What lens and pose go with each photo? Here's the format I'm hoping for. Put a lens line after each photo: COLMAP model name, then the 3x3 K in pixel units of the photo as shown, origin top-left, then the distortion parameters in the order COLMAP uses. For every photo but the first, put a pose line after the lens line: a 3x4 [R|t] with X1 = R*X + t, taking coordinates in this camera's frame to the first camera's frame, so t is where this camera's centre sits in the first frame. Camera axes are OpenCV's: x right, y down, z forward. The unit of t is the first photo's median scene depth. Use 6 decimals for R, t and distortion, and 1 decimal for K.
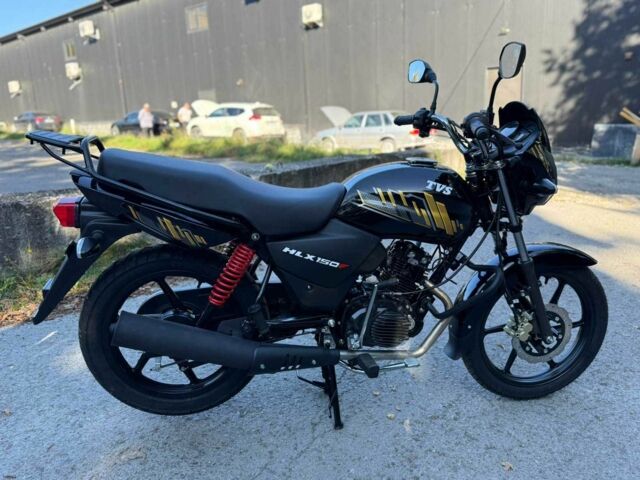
lens RADIAL K [[515.9, 0, 321.6], [0, 515.9, 243.4], [0, 0, 1]] dist [0.049018, -0.053743]
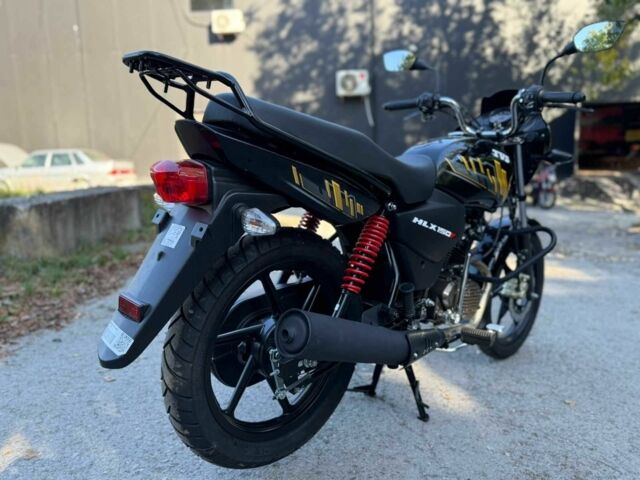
lens RADIAL K [[511.5, 0, 319.8], [0, 511.5, 245.9], [0, 0, 1]] dist [0.027643, -0.009966]
pose [[0.815087, -0.083775, 0.573249, -0.610556], [0.130805, 0.990550, -0.041228, 0.060918], [-0.564378, 0.108589, 0.818343, 0.320349]]
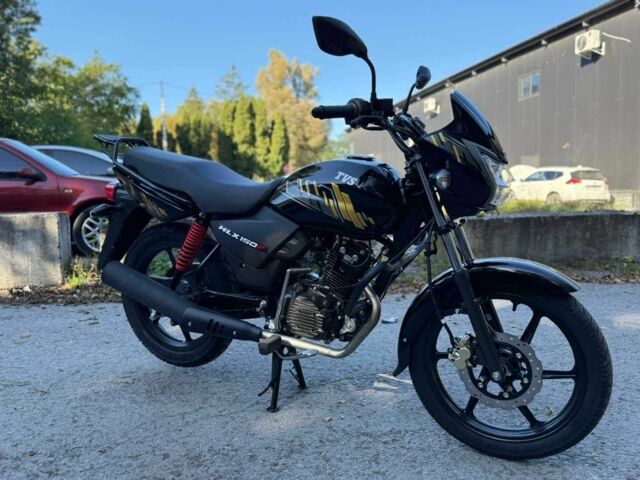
lens RADIAL K [[515.9, 0, 324.1], [0, 515.9, 240.0], [0, 0, 1]] dist [0.049018, -0.053743]
pose [[0.812592, 0.078914, -0.577466, 0.680629], [-0.155402, 0.984259, -0.084173, 0.087064], [0.561733, 0.158138, 0.812064, 0.161657]]
